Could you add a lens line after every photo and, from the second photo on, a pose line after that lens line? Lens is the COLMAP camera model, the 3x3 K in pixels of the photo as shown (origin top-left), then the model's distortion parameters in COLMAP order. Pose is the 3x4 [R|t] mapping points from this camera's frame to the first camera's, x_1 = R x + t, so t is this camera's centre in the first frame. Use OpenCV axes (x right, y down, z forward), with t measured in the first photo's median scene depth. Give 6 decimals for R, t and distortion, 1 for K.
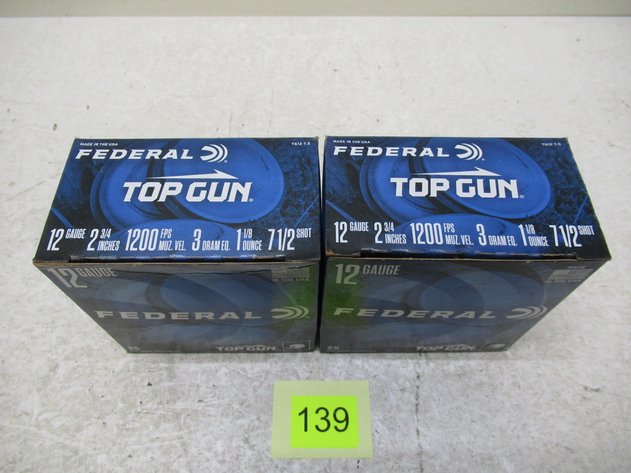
lens RADIAL K [[471.7, 0, 312.5], [0, 471.7, 235.8], [0, 0, 1]] dist [-0.006206, 0.000872]
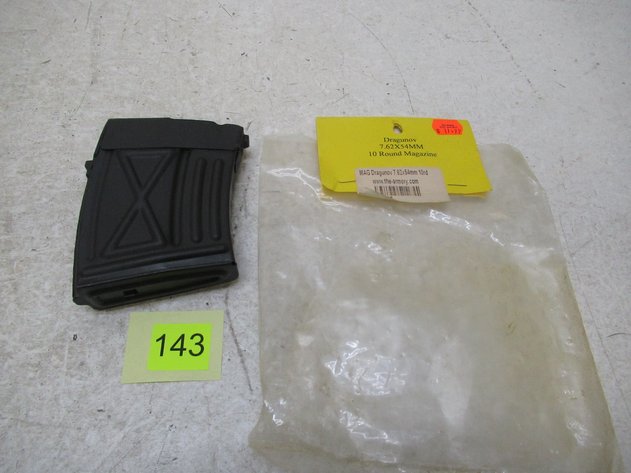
lens RADIAL K [[471.7, 0, 312.5], [0, 471.7, 235.8], [0, 0, 1]] dist [-0.006206, 0.000872]
pose [[0.997652, -0.020201, 0.065438, 0.337440], [0.014528, 0.996187, 0.086031, 0.228327], [-0.066926, -0.084878, 0.994141, -0.135105]]
